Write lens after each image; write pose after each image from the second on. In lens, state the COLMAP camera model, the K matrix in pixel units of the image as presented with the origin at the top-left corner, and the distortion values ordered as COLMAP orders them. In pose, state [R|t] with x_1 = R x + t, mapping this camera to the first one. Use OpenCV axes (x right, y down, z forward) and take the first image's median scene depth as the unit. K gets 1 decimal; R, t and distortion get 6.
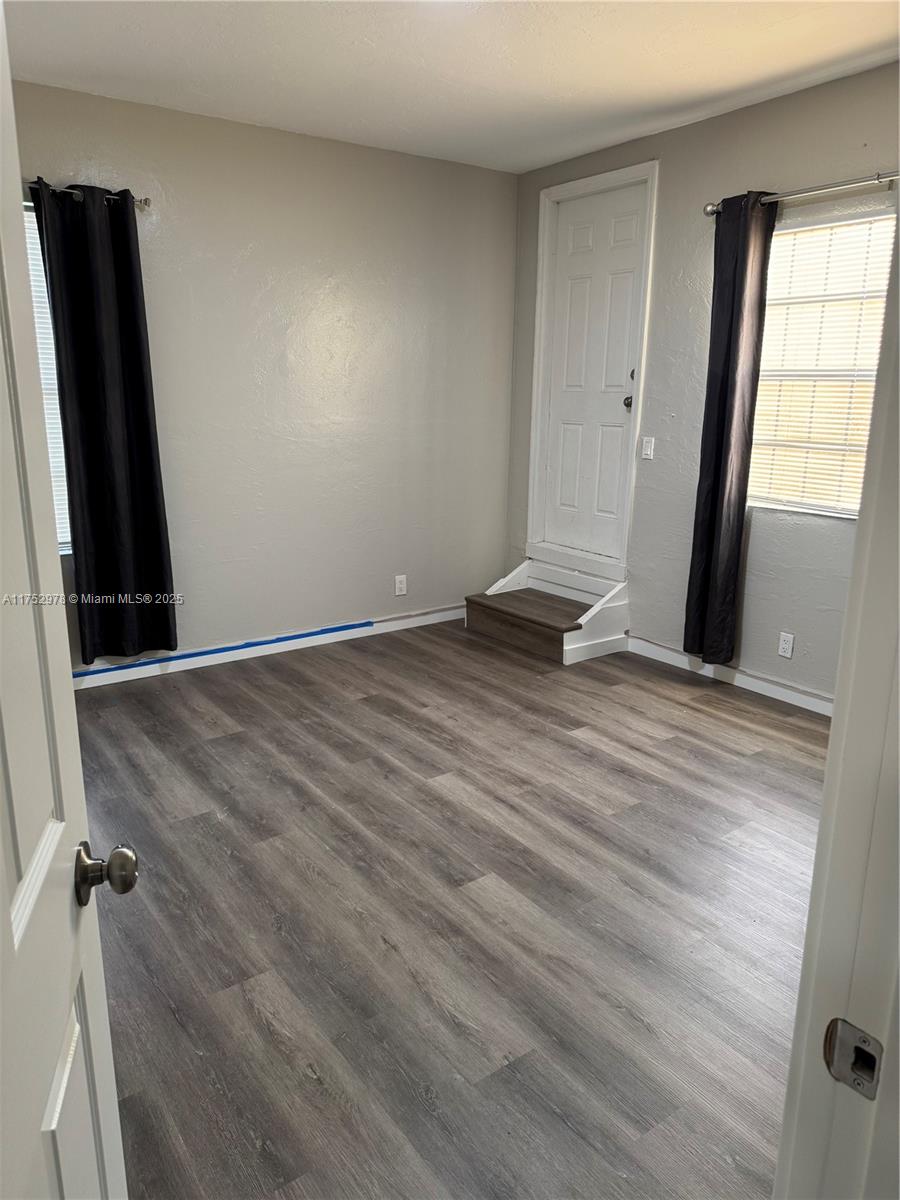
lens RADIAL K [[880.2, 0, 463.4], [0, 880.2, 577.3], [0, 0, 1]] dist [0.096337, -0.069250]
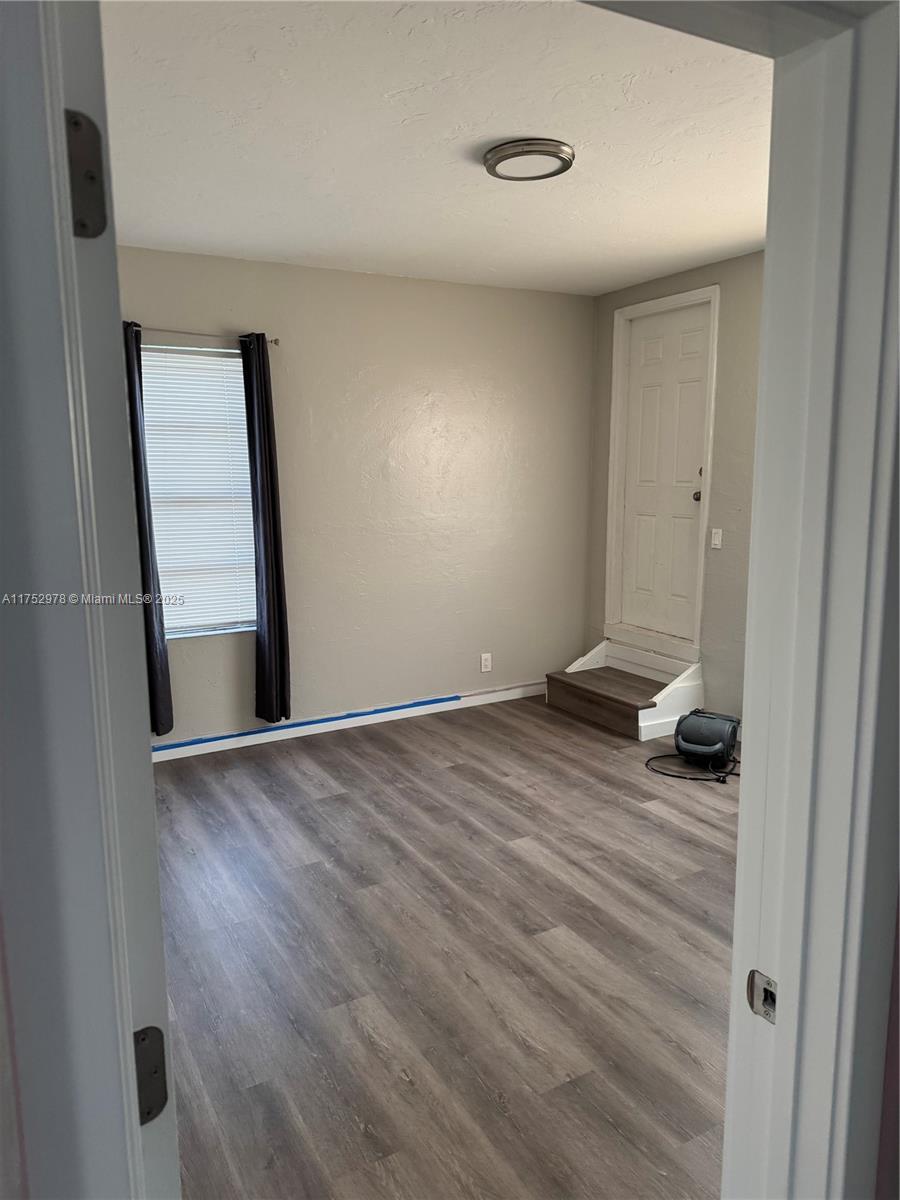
lens RADIAL K [[880.2, 0, 451.3], [0, 880.2, 573.1], [0, 0, 1]] dist [0.096337, -0.069250]
pose [[0.993067, -0.001889, -0.117532, 0.022612], [-0.008524, 0.996081, -0.088033, -0.008954], [0.117237, 0.088425, 0.989159, -0.153735]]
